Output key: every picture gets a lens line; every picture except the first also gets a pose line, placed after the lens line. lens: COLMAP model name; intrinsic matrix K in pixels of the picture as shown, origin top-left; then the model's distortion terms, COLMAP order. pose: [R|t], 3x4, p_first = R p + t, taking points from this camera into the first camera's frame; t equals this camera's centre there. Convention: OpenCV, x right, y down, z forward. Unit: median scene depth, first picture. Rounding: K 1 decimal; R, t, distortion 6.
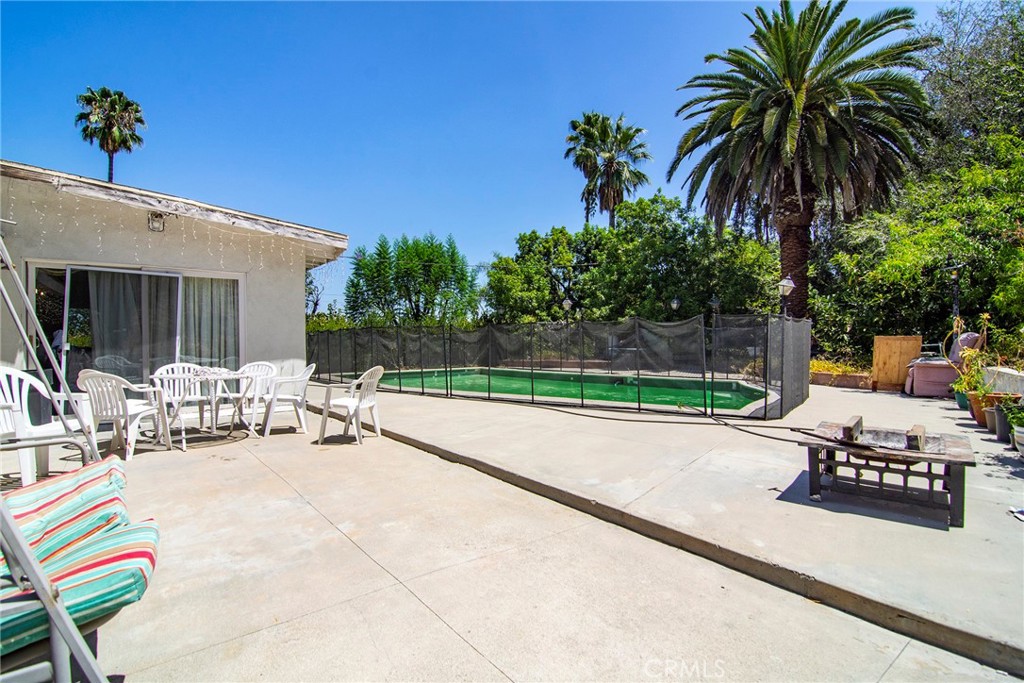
lens RADIAL K [[489.8, 0, 512.0], [0, 489.8, 341.5], [0, 0, 1]] dist [-0.004343, -0.012598]
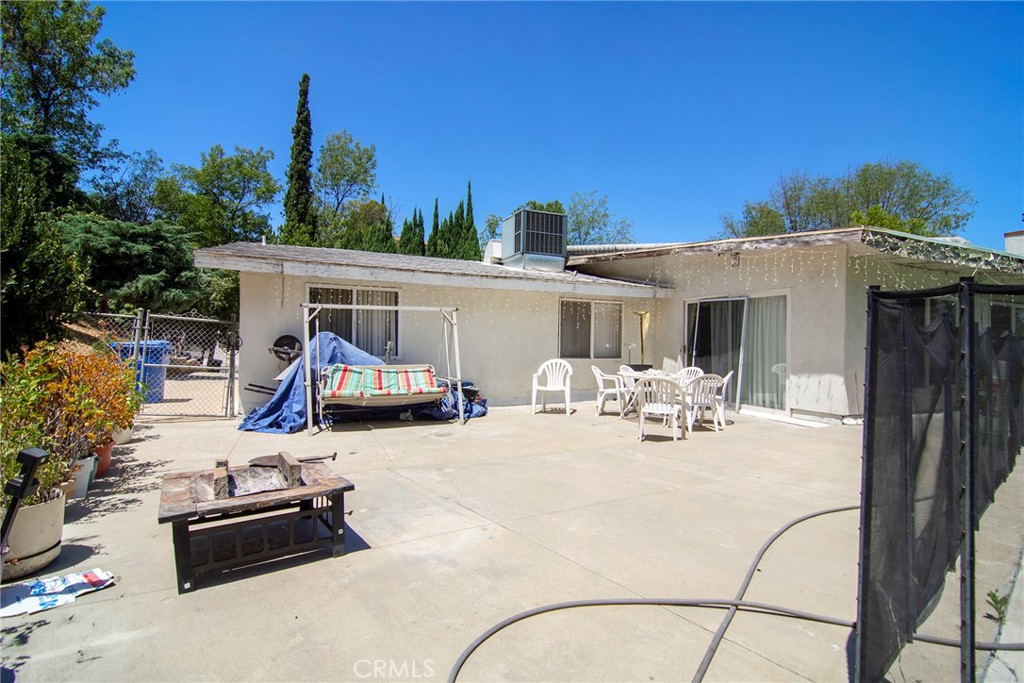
lens RADIAL K [[489.8, 0, 512.0], [0, 489.8, 341.5], [0, 0, 1]] dist [-0.004343, -0.012598]
pose [[-0.253651, 0.002278, -0.967293, 1.206425], [-0.016588, 0.999840, 0.006704, -0.043395], [0.967153, 0.017746, -0.253573, 1.344476]]
